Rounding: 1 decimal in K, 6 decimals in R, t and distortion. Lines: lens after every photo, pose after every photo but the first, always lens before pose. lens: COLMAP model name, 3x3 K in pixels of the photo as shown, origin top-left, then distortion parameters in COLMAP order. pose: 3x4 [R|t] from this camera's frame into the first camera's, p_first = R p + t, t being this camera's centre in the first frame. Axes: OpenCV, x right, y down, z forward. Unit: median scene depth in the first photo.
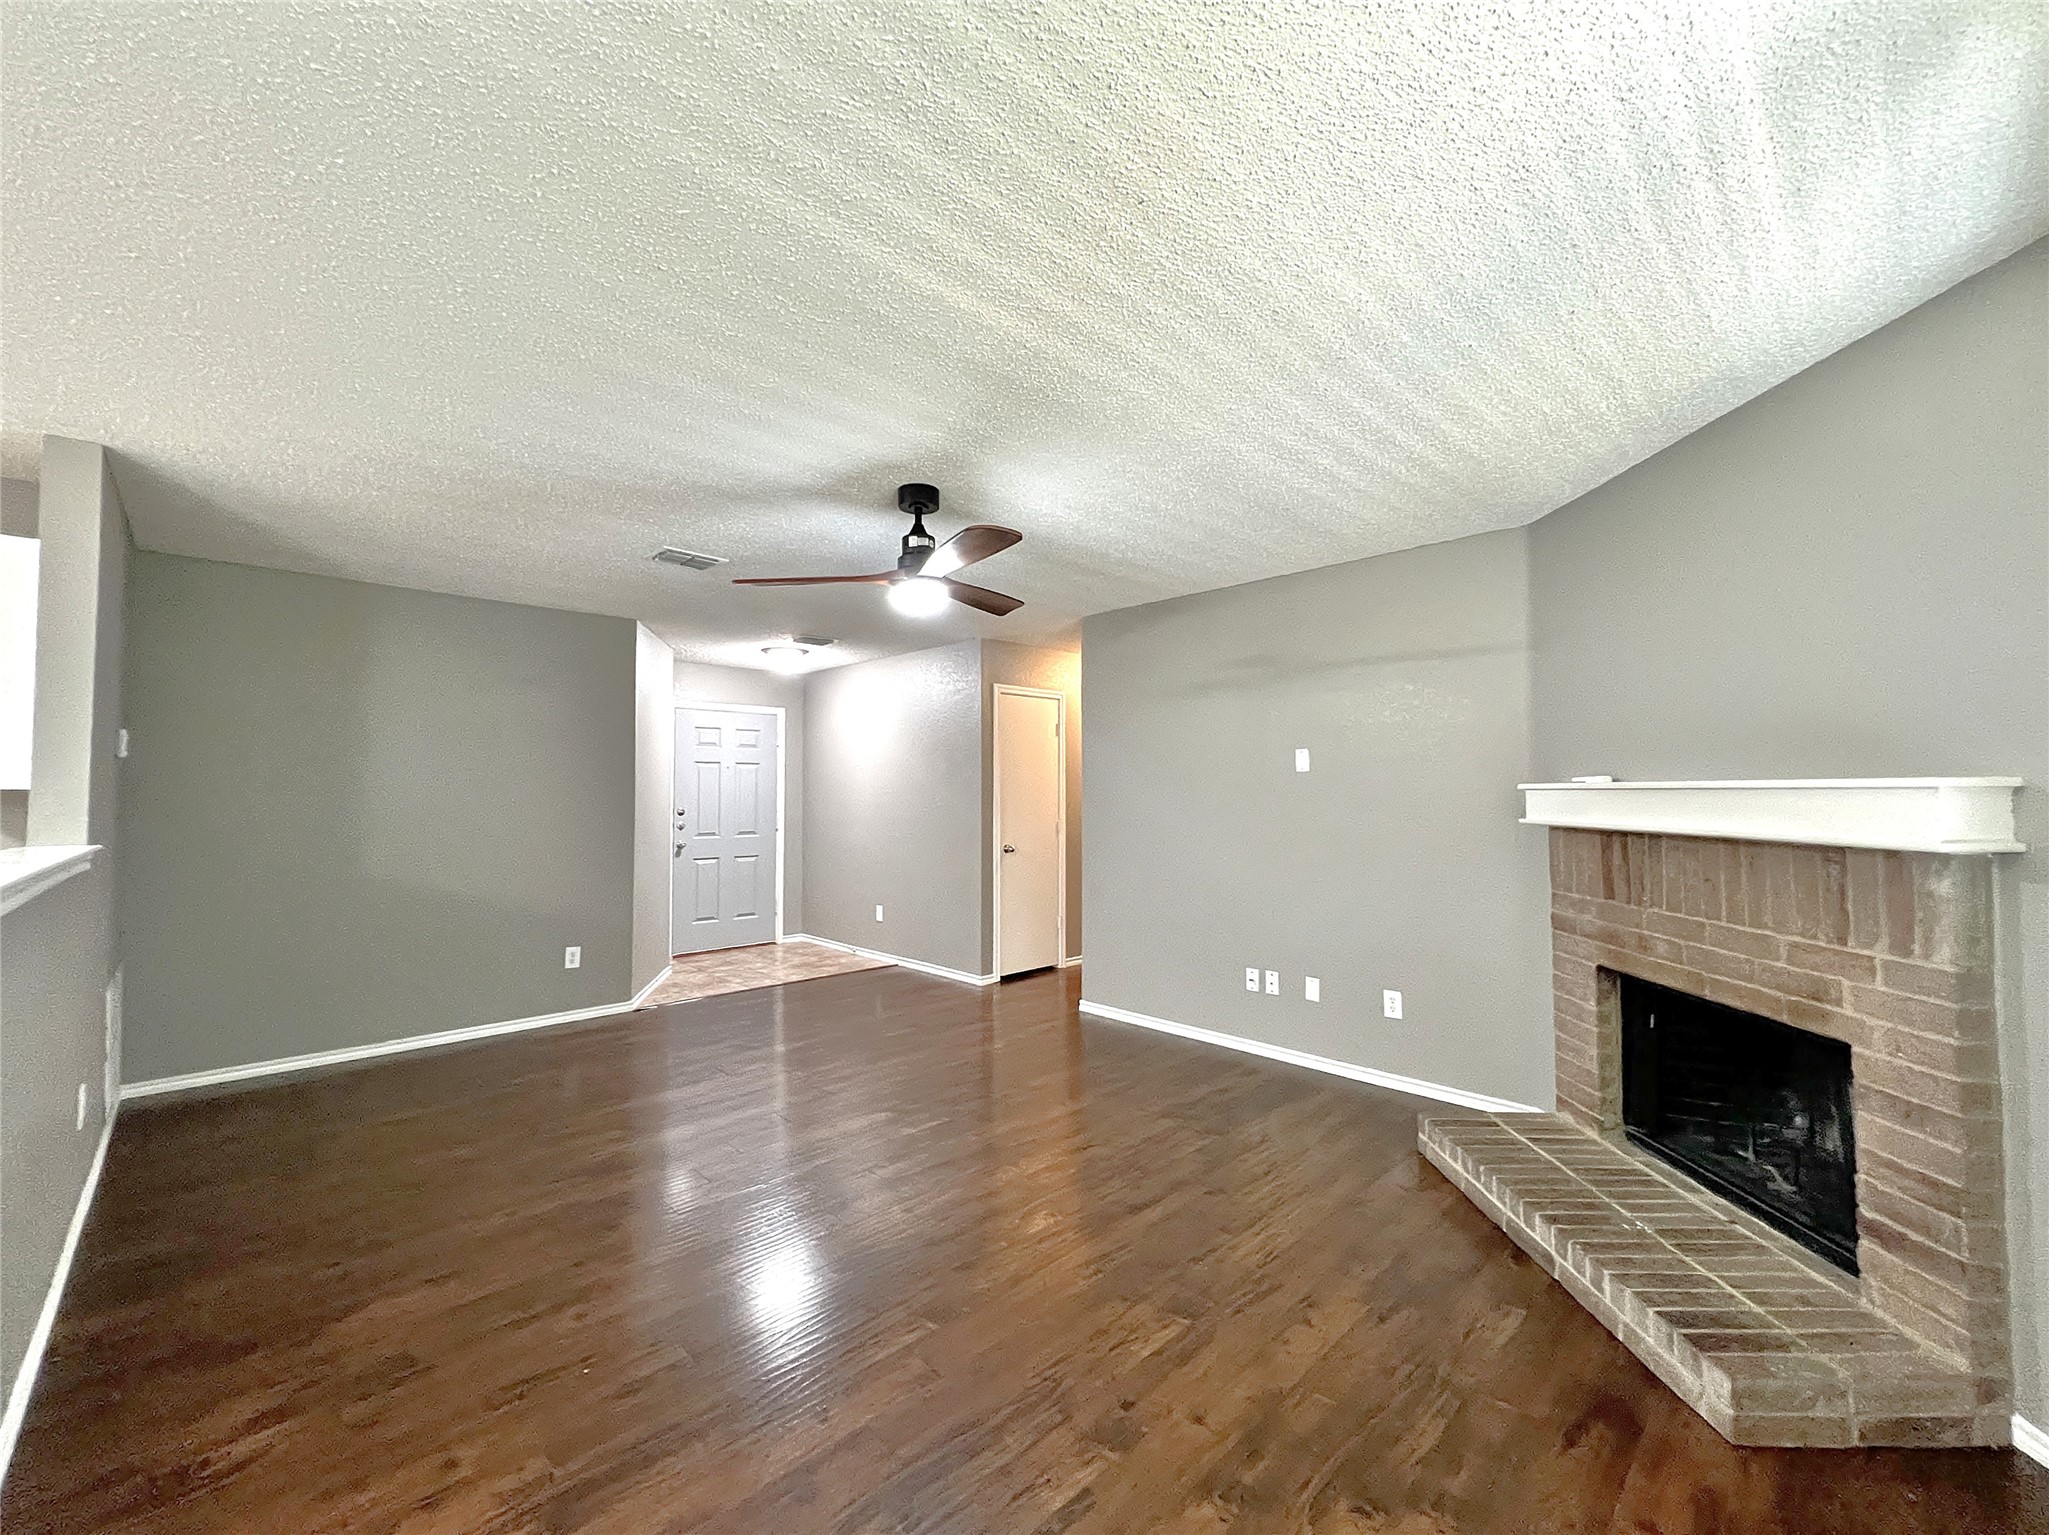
lens RADIAL K [[831.4, 0, 1023.0], [0, 831.4, 766.7], [0, 0, 1]] dist [-0.003011, 0.001636]
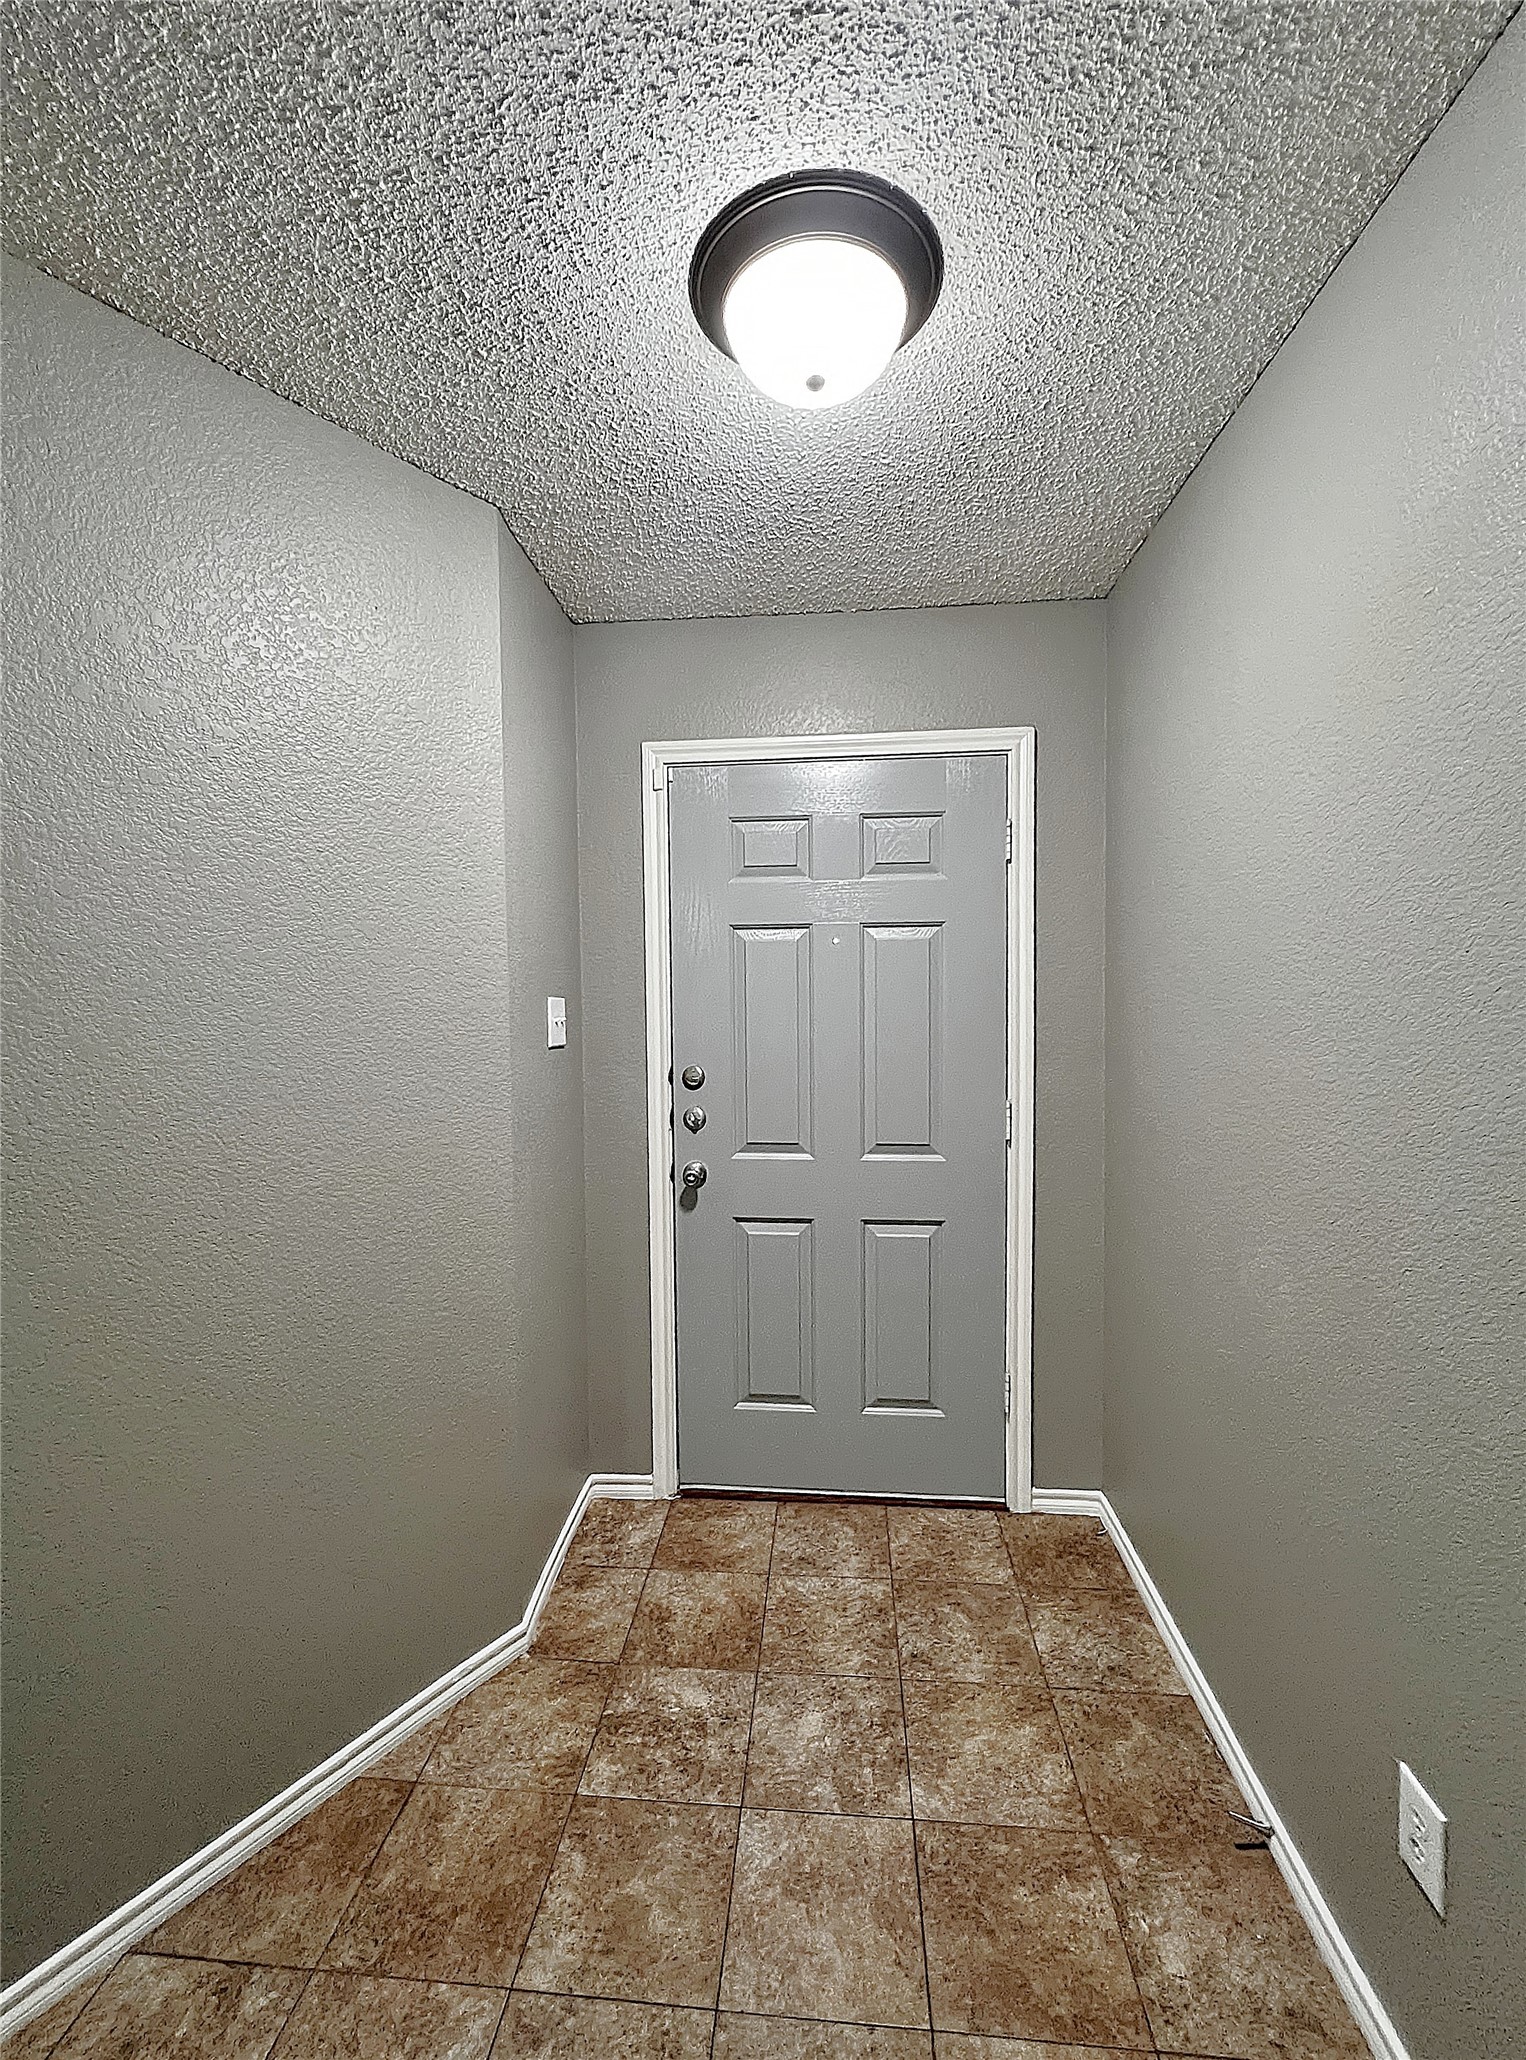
lens RADIAL K [[854.2, 0, 763.4], [0, 854.2, 1030.6], [0, 0, 1]] dist [-0.000797, -0.000037]
pose [[0.665603, 0.037455, -0.745366, -0.135563], [0.028664, 0.996720, 0.075682, 0.009982], [0.745756, -0.071739, 0.662346, 0.780997]]
